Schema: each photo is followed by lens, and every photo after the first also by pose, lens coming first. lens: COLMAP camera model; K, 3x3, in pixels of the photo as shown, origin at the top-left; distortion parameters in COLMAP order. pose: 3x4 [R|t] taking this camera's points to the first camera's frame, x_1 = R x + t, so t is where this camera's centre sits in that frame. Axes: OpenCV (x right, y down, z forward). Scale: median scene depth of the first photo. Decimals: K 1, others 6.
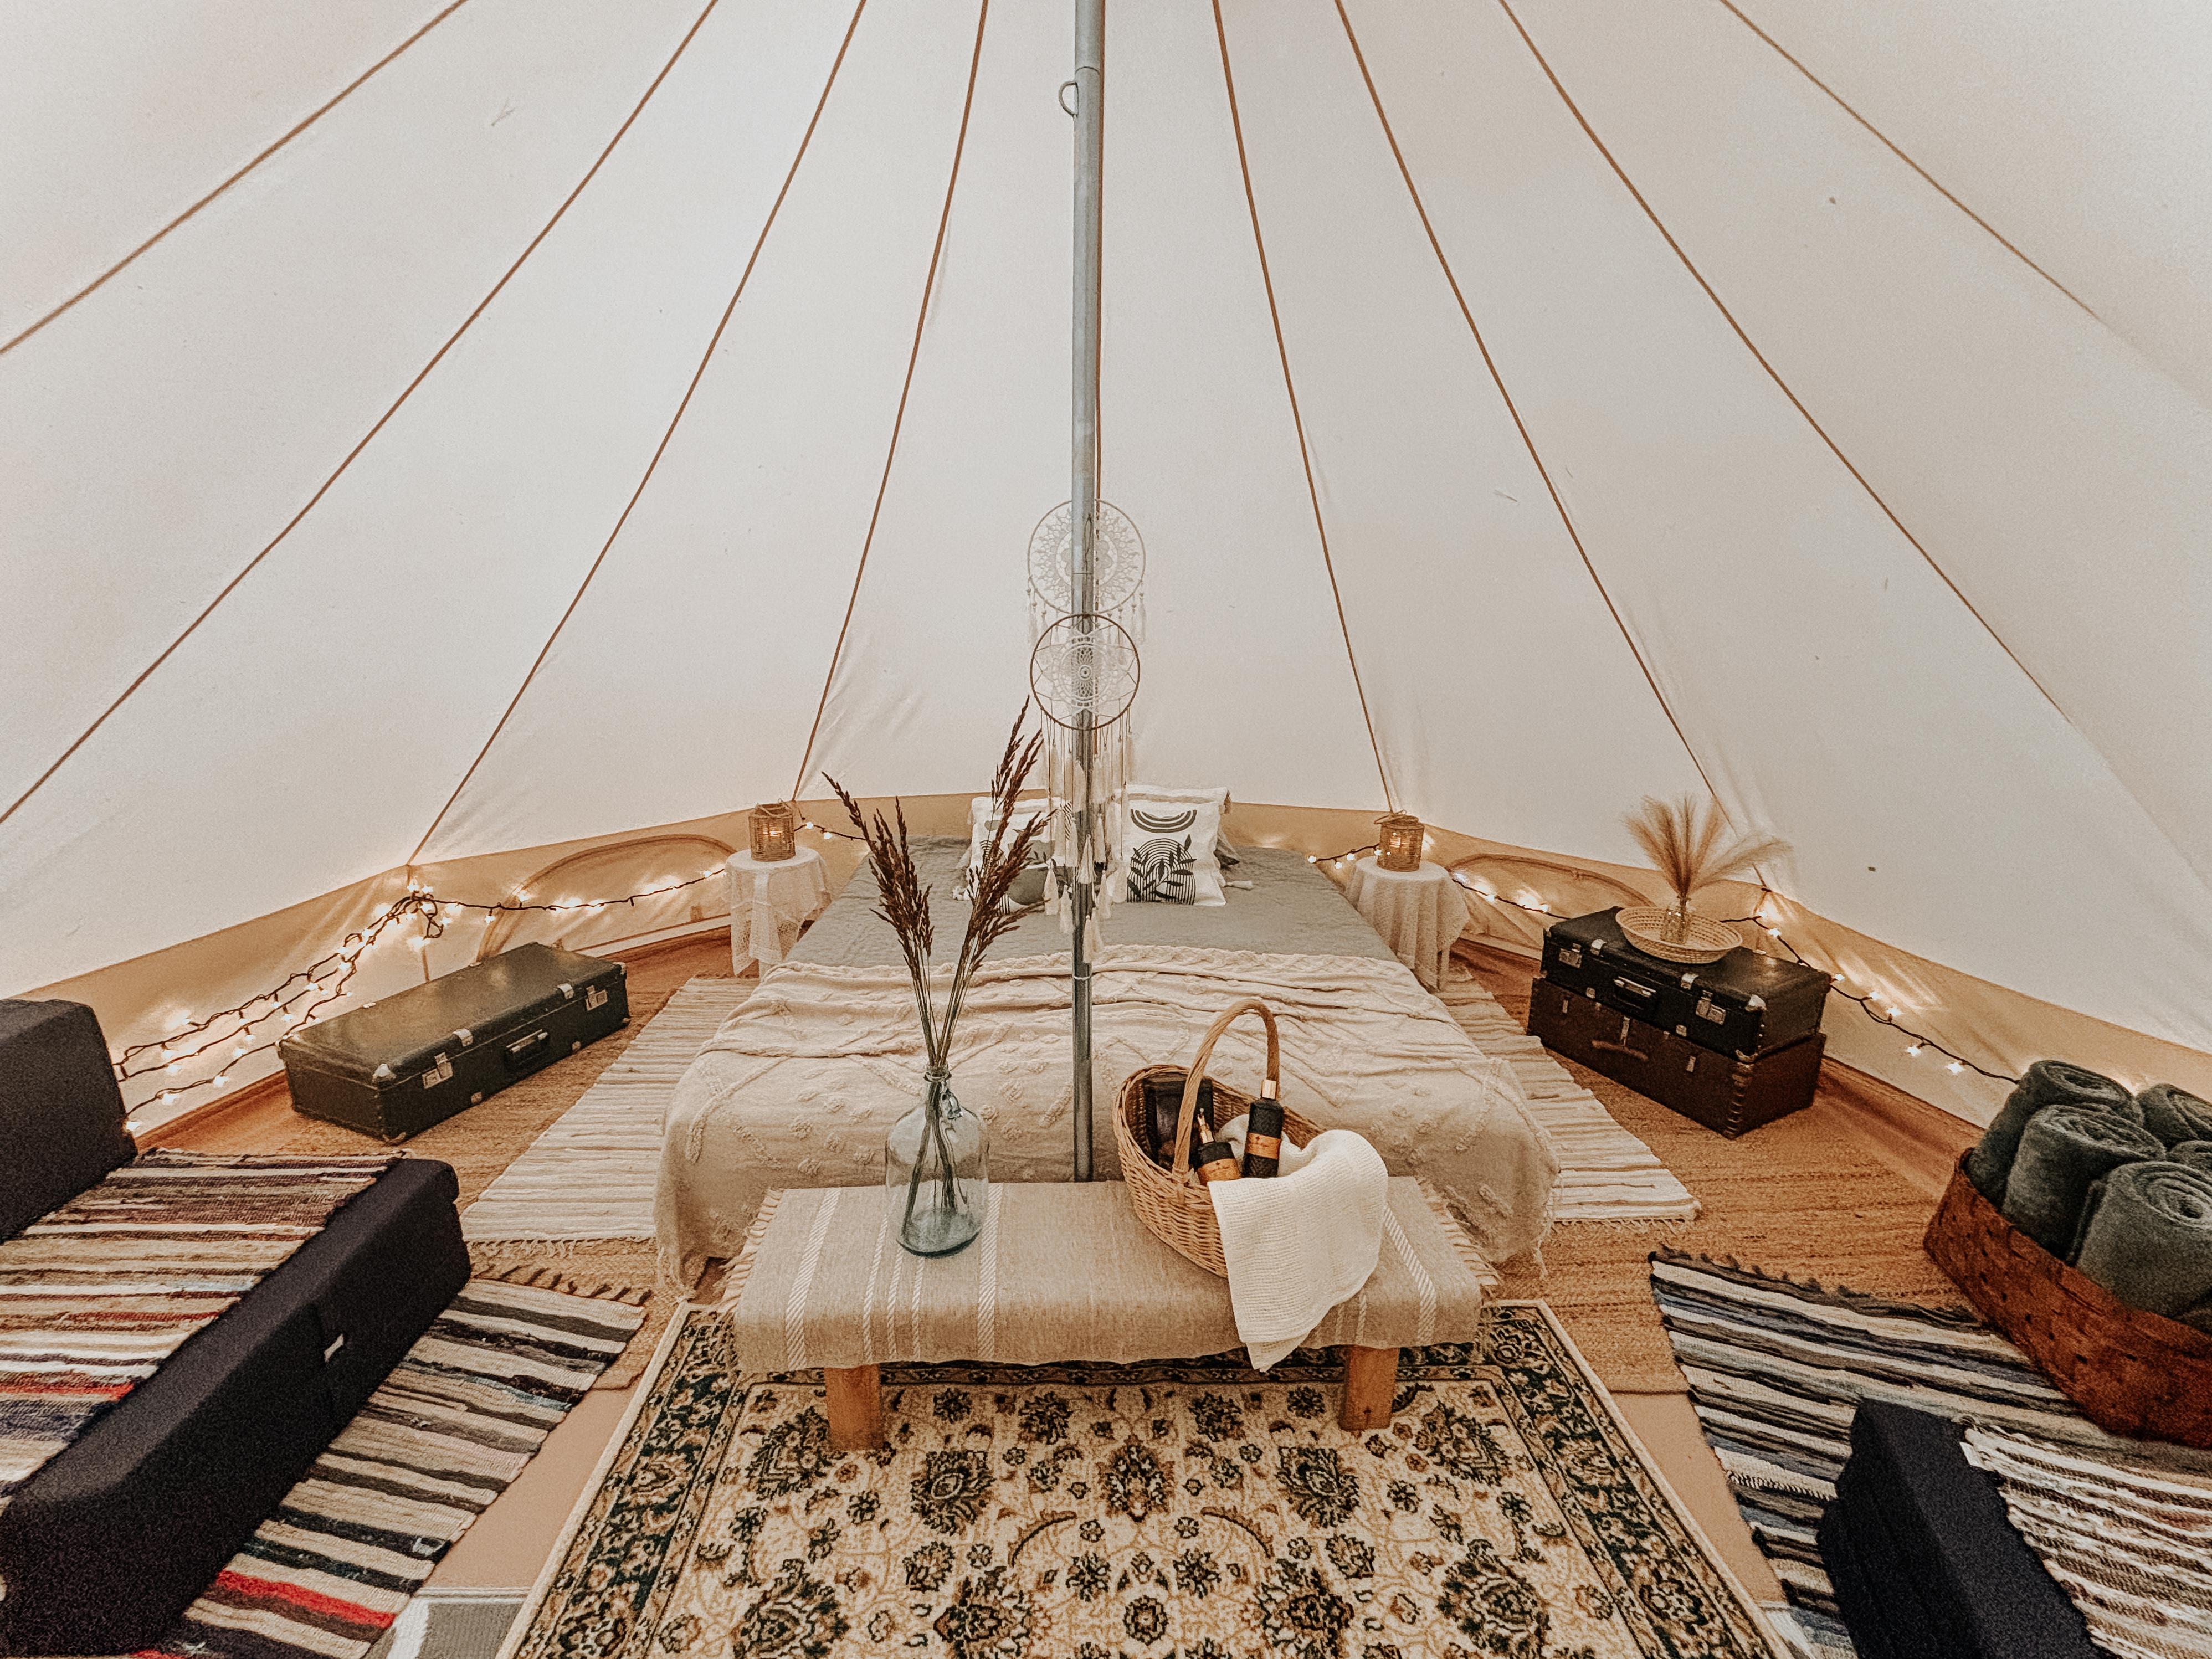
lens RADIAL K [[888.8, 0, 1106.0], [0, 888.8, 829.5], [0, 0, 1]] dist [-0.001180, 0.000851]
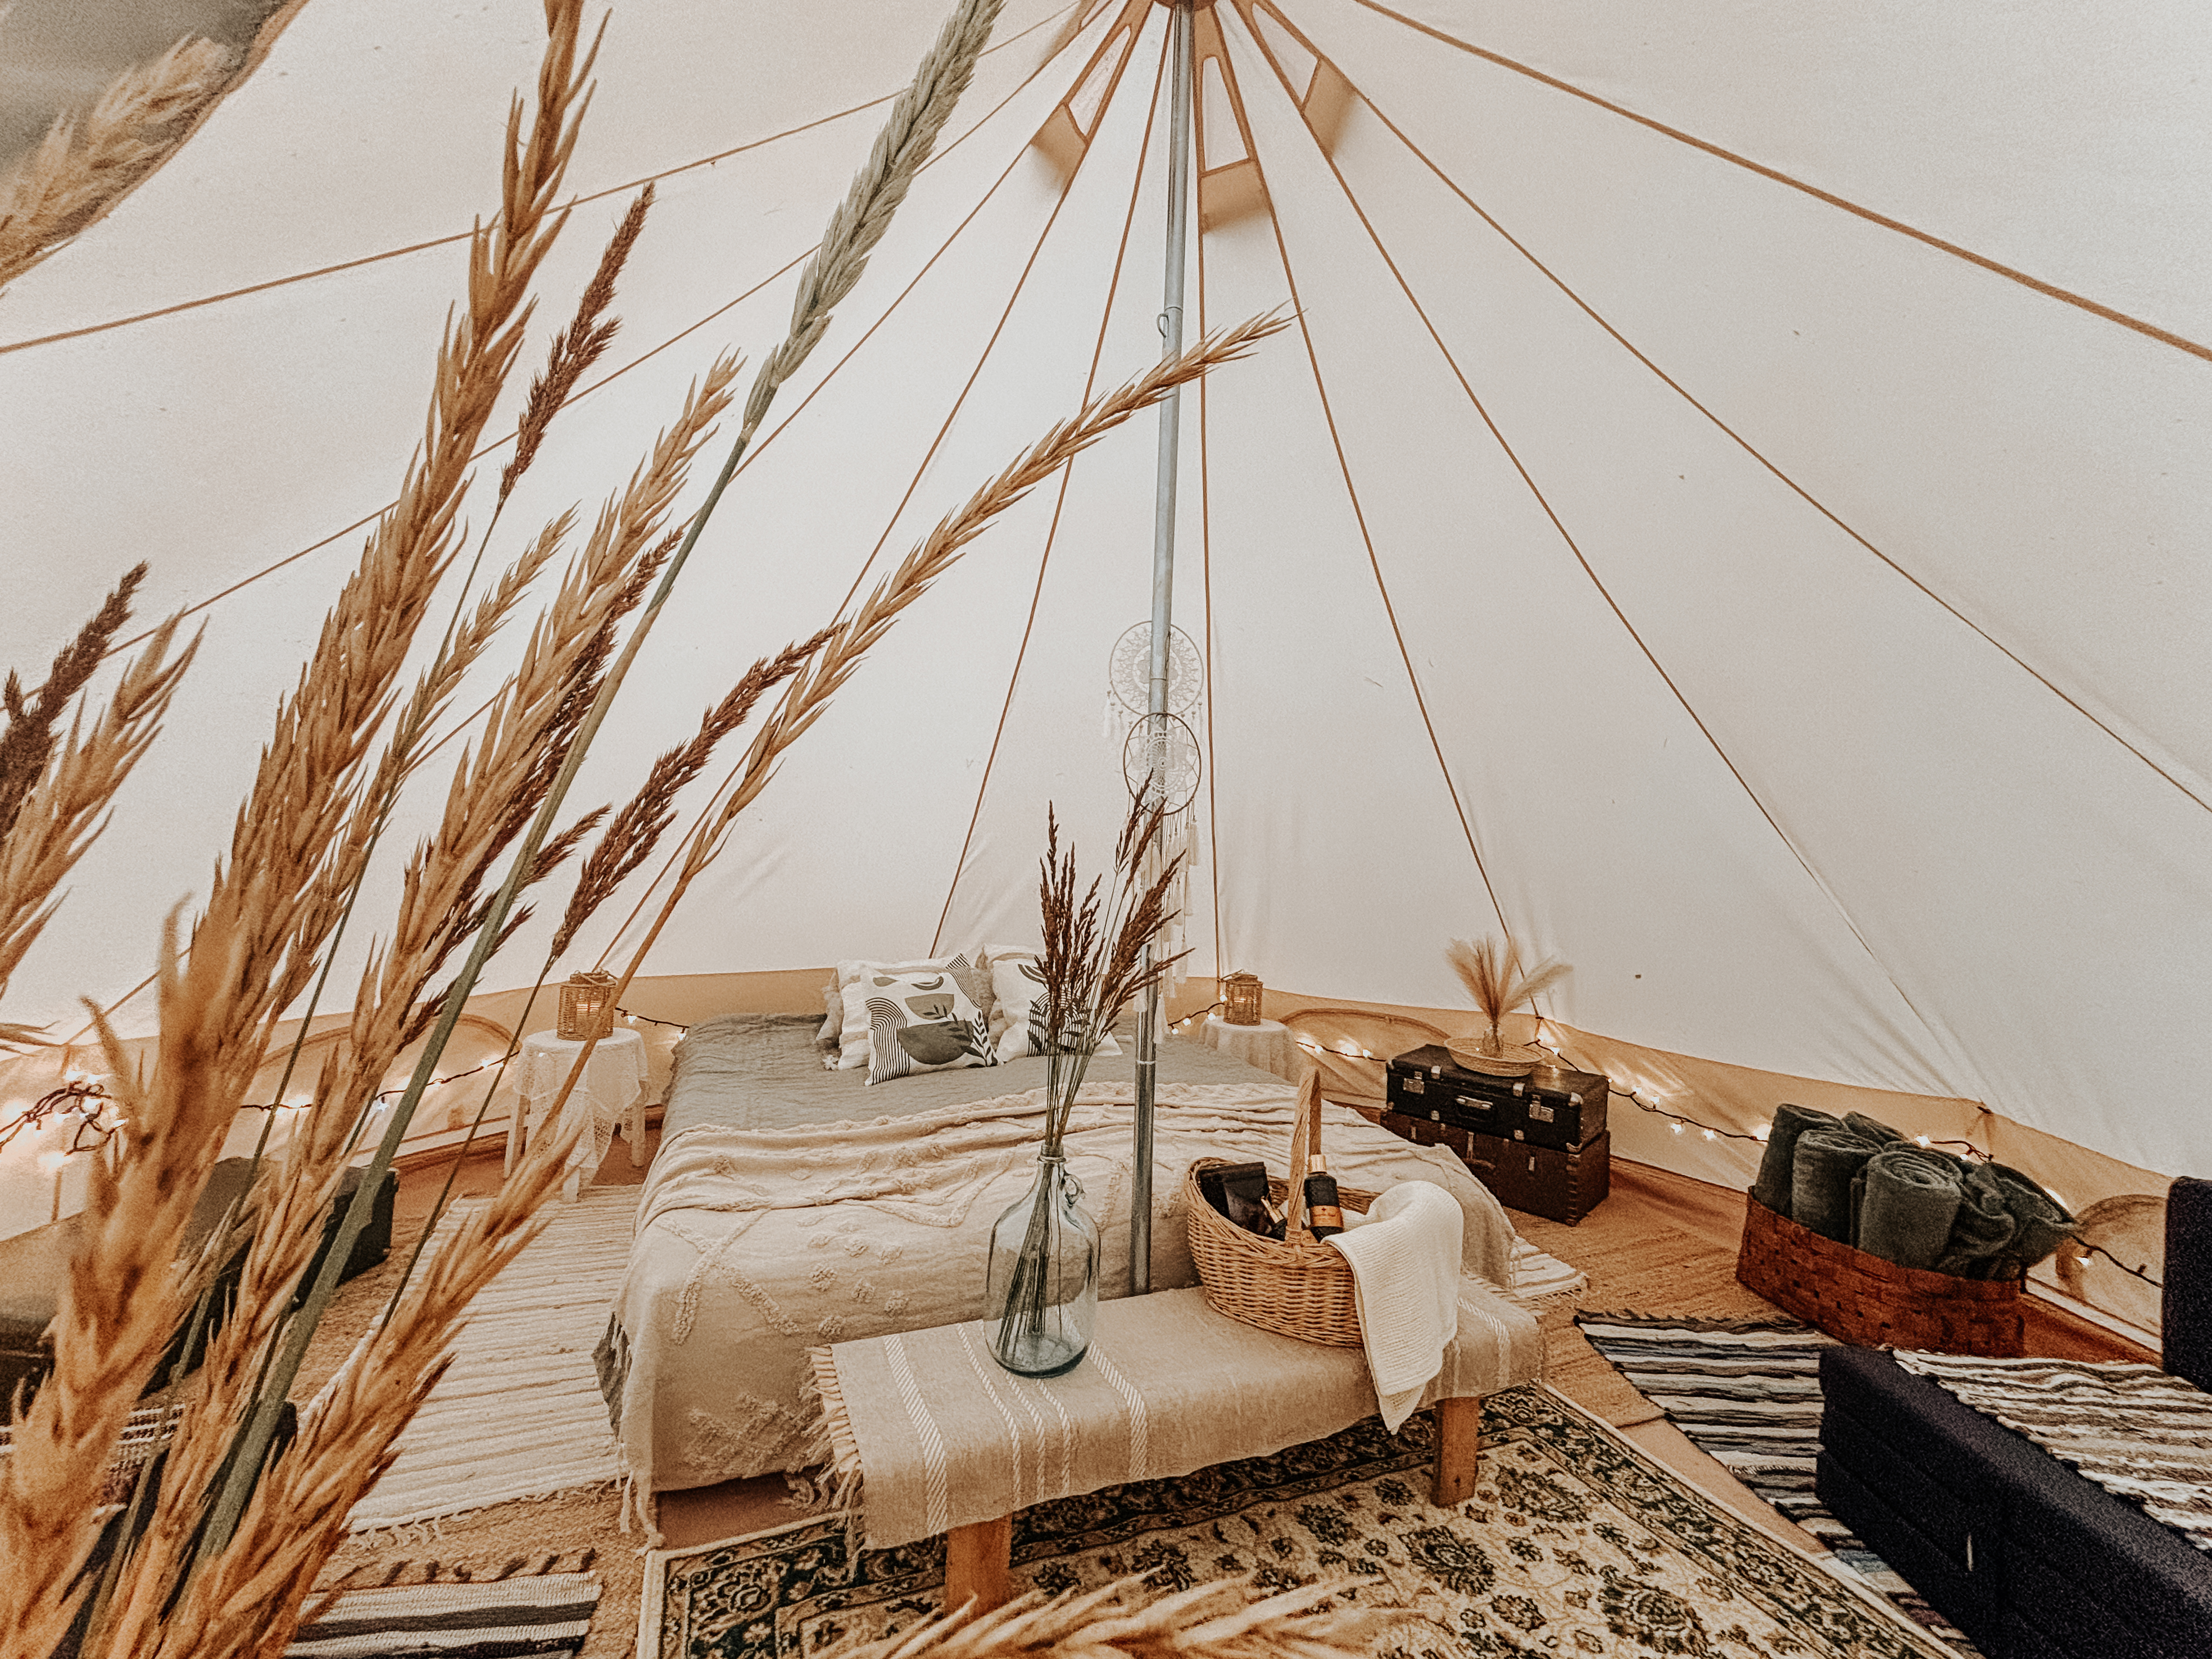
lens RADIAL K [[898.1, 0, 1111.9], [0, 898.1, 833.1], [0, 0, 1]] dist [0.002839, -0.000477]
pose [[0.936735, 0.037517, 0.348023, -0.446018], [0.053152, 0.967466, -0.247354, 0.170824], [-0.345980, 0.250204, 0.904265, 0.027144]]
